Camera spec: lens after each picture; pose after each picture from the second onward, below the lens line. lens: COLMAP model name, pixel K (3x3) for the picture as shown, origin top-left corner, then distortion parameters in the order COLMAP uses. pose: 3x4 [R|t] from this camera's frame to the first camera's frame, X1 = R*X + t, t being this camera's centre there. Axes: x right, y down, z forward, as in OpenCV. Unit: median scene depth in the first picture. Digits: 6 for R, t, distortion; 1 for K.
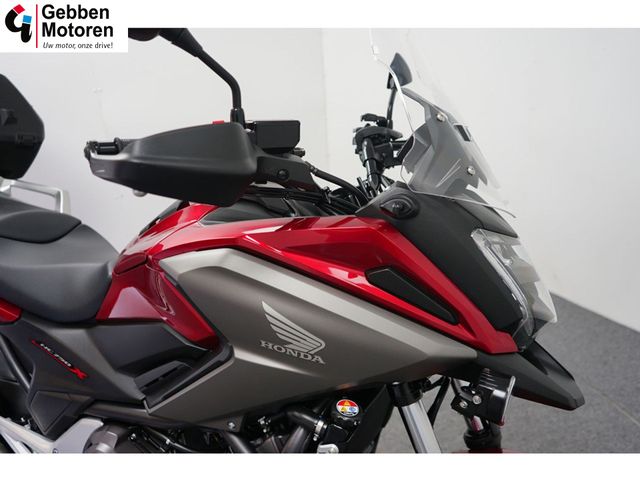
lens RADIAL K [[504.5, 0, 320.8], [0, 504.5, 242.9], [0, 0, 1]] dist [-0.002002, -0.003113]
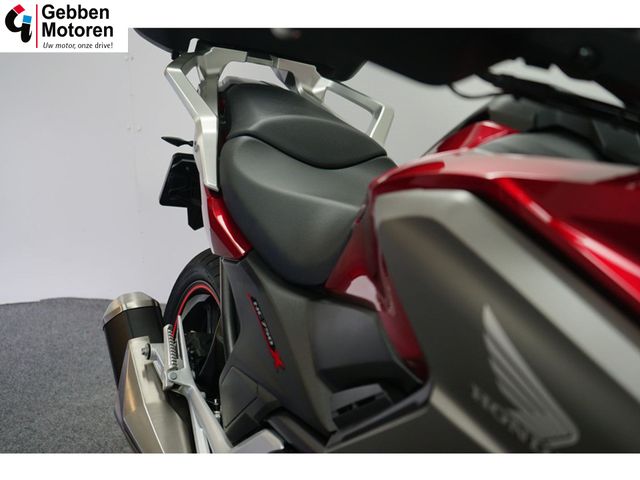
lens RADIAL K [[822.3, 0, 318.8], [0, 822.3, 239.8], [0, 0, 1]] dist [0.032667, 0.000000]
pose [[0.758493, 0.249912, -0.601857, 0.156863], [-0.268931, 0.961274, 0.060232, 0.031844], [0.593603, 0.116172, 0.796329, 0.166247]]
